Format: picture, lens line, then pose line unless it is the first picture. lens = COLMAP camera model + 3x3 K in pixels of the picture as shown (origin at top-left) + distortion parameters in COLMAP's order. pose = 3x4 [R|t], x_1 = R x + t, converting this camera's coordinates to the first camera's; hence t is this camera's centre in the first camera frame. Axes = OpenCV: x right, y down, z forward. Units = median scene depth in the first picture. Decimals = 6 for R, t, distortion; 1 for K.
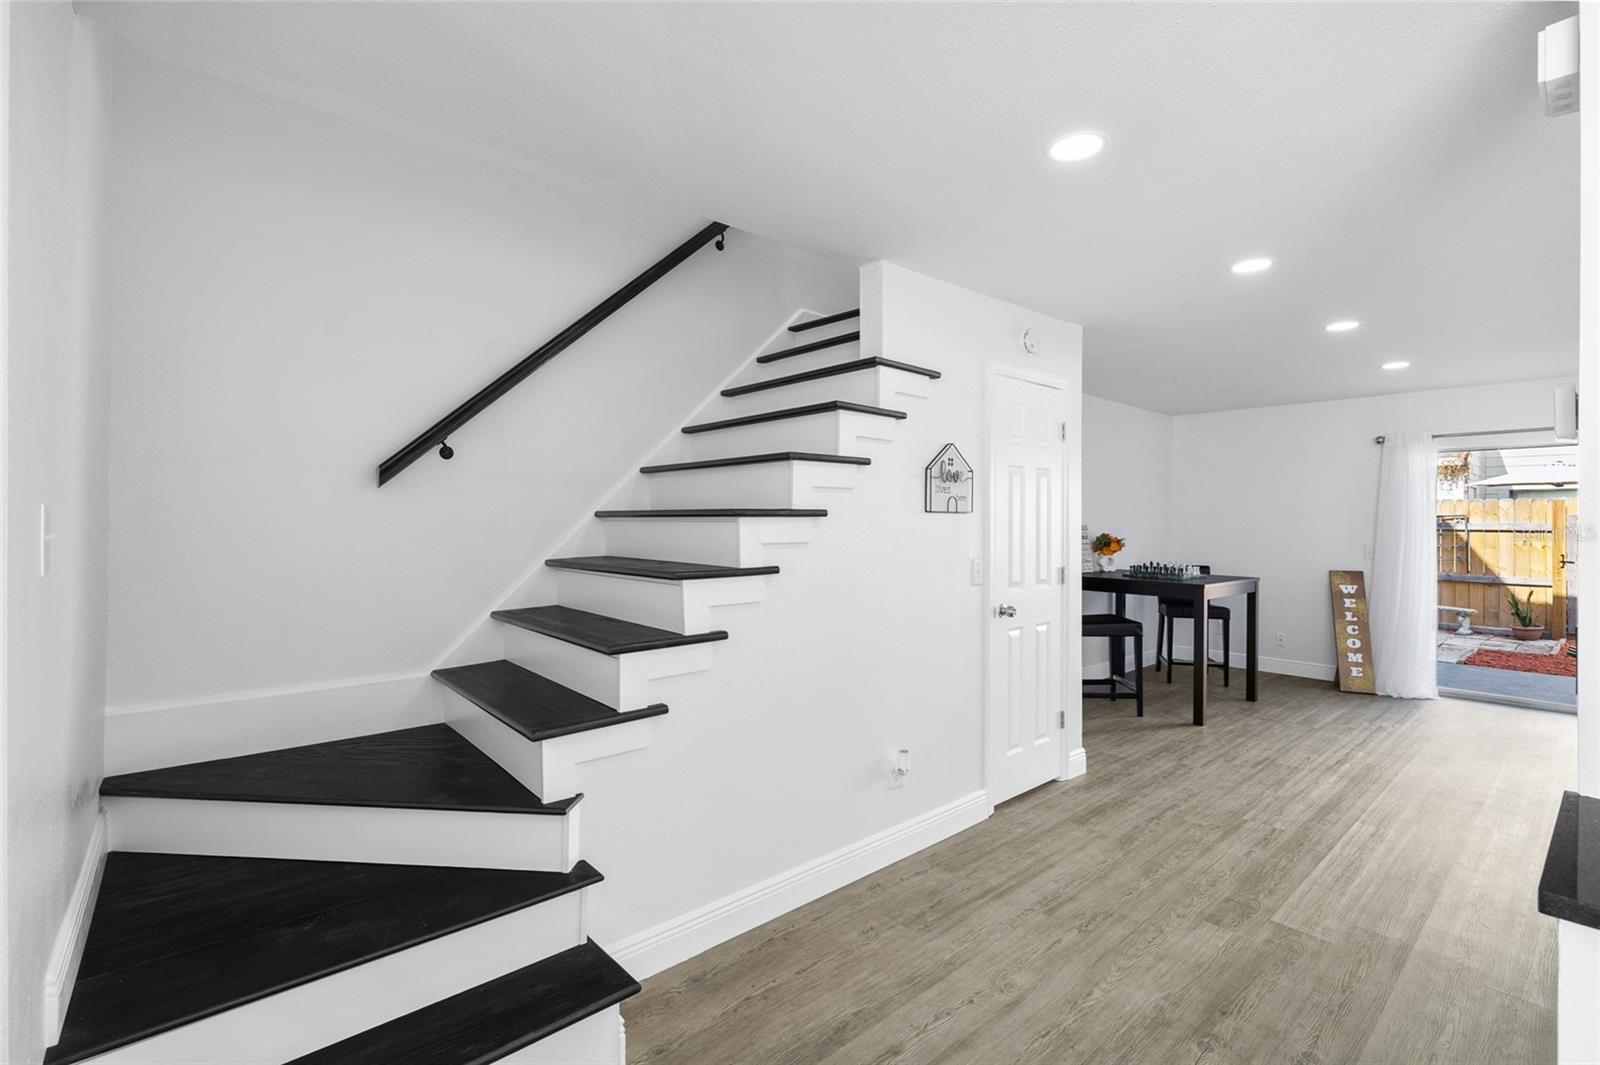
lens RADIAL K [[715.5, 0, 796.8], [0, 715.5, 517.5], [0, 0, 1]] dist [-0.013668, 0.006144]
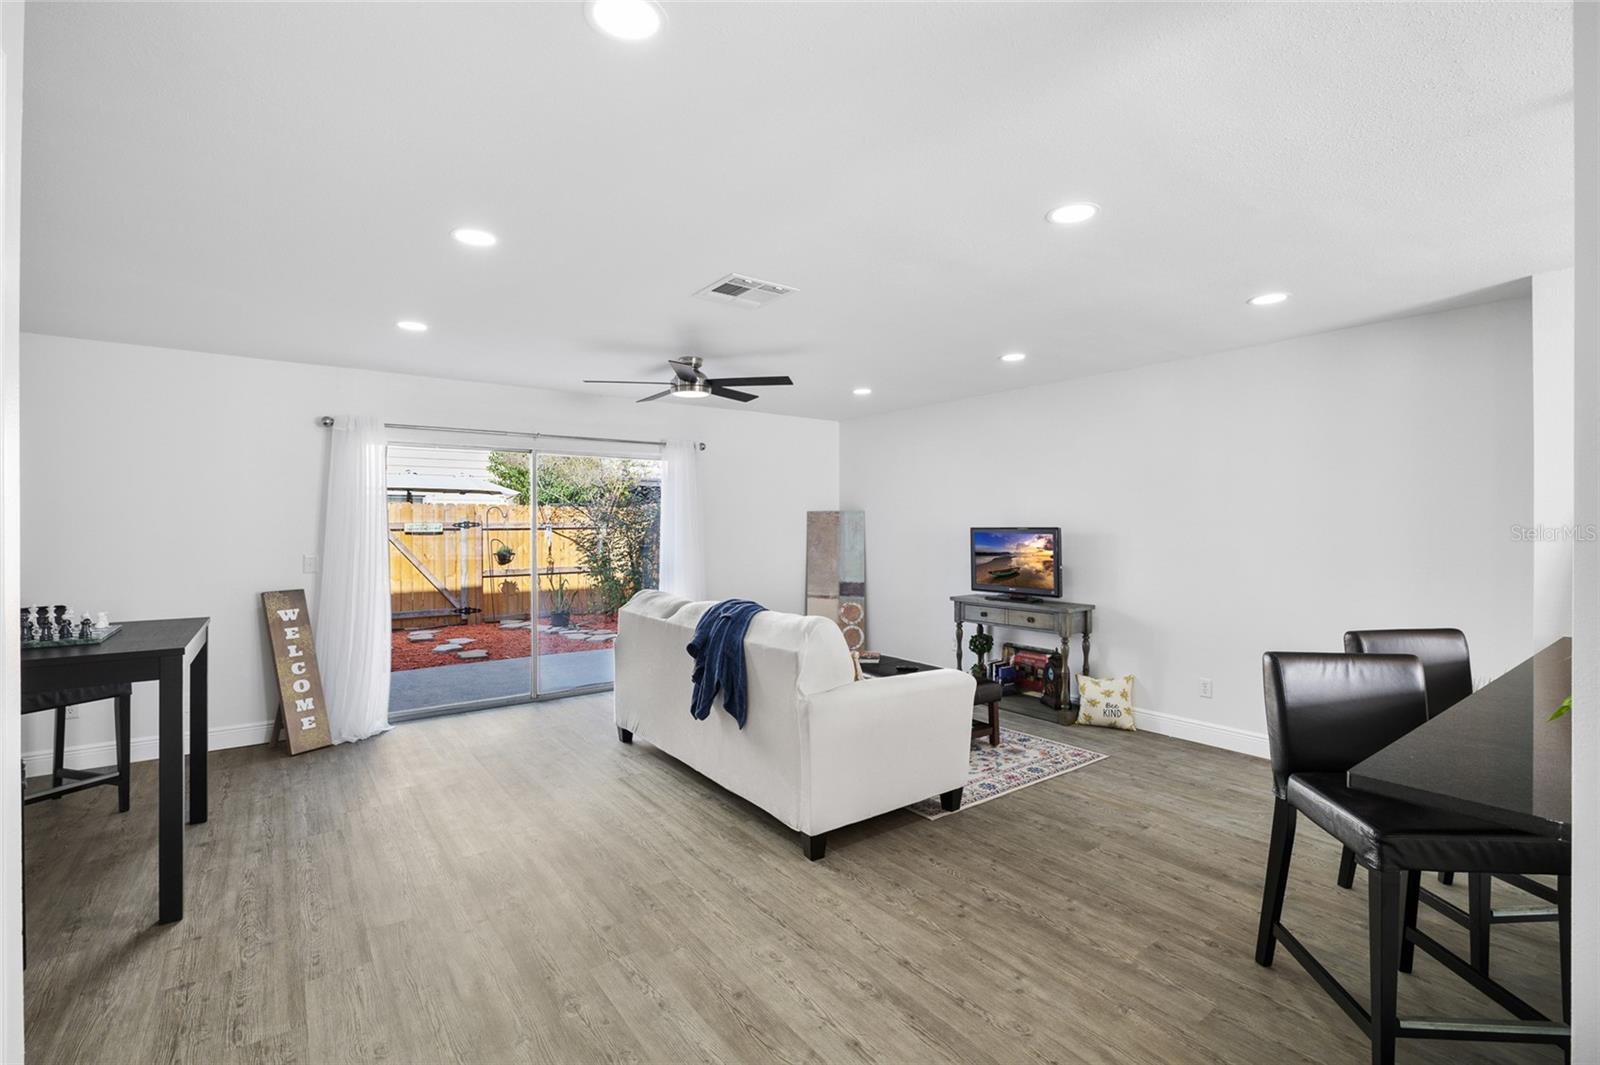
lens RADIAL K [[715.5, 0, 797.8], [0, 715.5, 525.6], [0, 0, 1]] dist [-0.013668, 0.006144]
pose [[0.076944, -0.007032, 0.997011, 0.131774], [-0.001923, 0.999972, 0.007202, 0.000250], [-0.997034, -0.002472, 0.076928, 0.759364]]
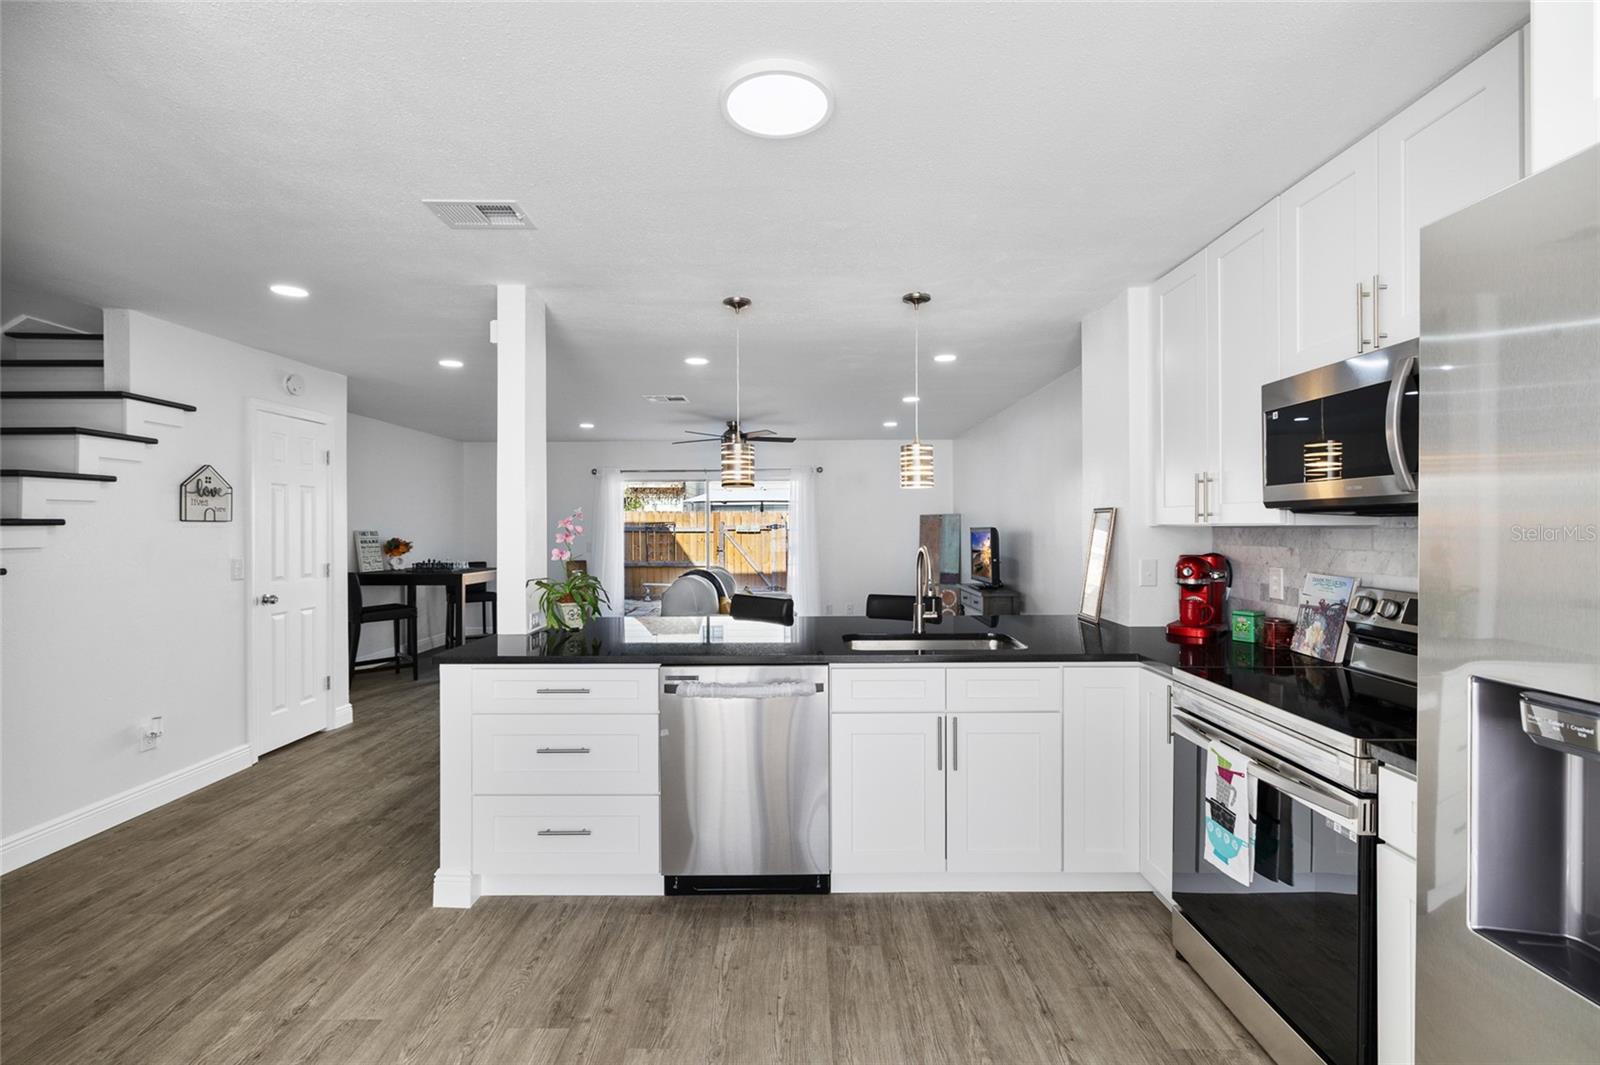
lens RADIAL K [[715.5, 0, 798.9], [0, 715.5, 524.9], [0, 0, 1]] dist [-0.013668, 0.006144]
pose [[0.660060, -0.005186, 0.751195, -0.031509], [0.004840, 0.999985, 0.002650, 0.001040], [-0.751197, 0.001887, 0.660075, -0.551474]]
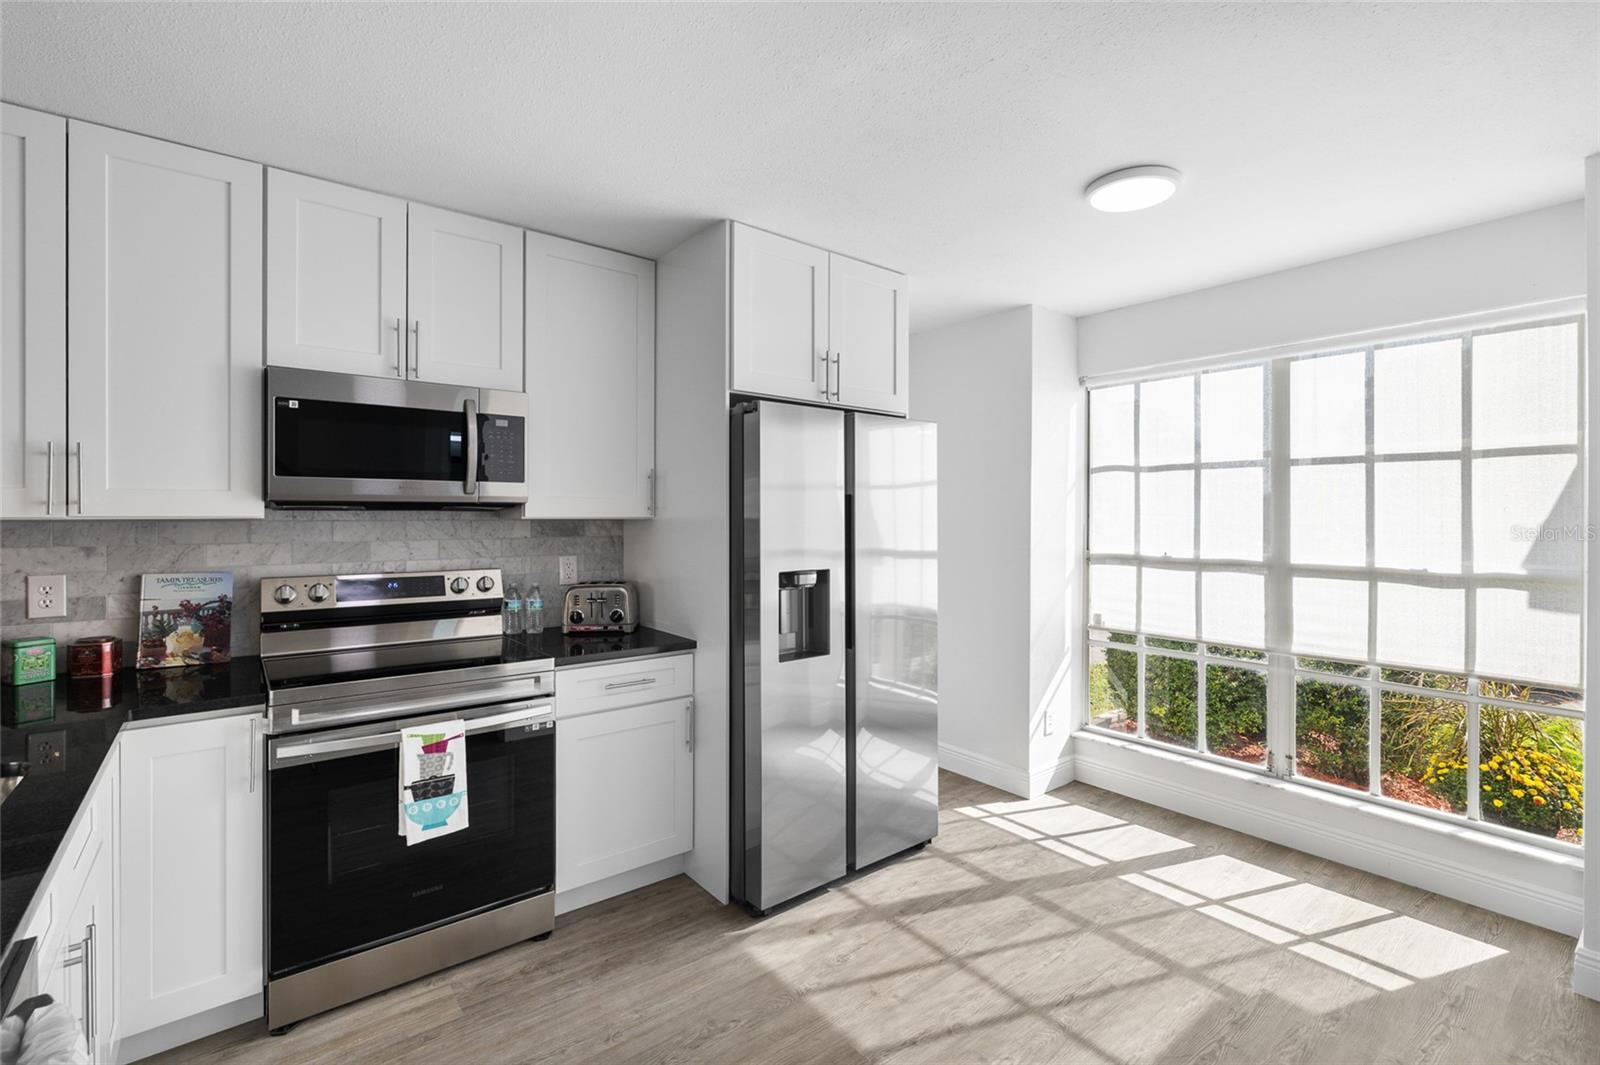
lens RADIAL K [[715.5, 0, 802.6], [0, 715.5, 516.5], [0, 0, 1]] dist [-0.013668, 0.006144]
pose [[-0.999202, -0.004692, 0.039676, 0.288691], [-0.004709, 0.999989, -0.000331, 0.001759], [-0.039674, -0.000517, -0.999213, 0.197993]]
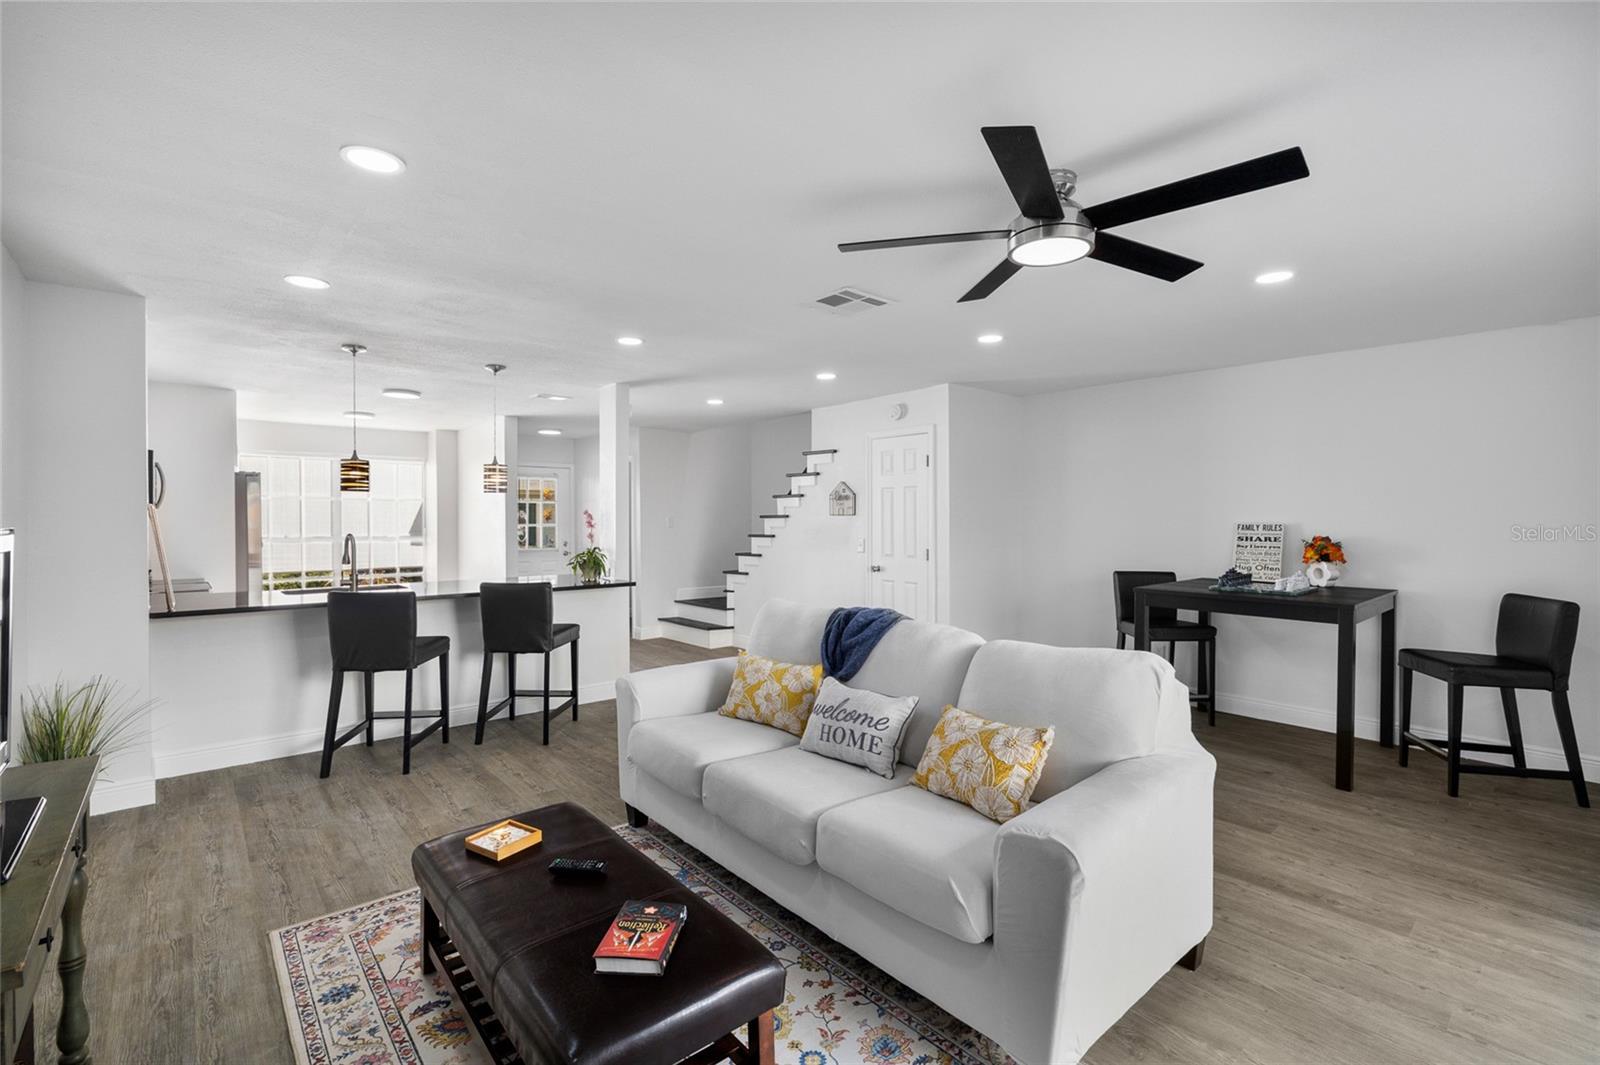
lens RADIAL K [[715.5, 0, 796.1], [0, 715.5, 519.2], [0, 0, 1]] dist [-0.013668, 0.006144]
pose [[-0.001589, -0.003076, -0.999994, 2.214902], [0.003661, 0.999989, -0.003082, 0.010160], [0.999992, -0.003665, -0.001578, 0.836237]]
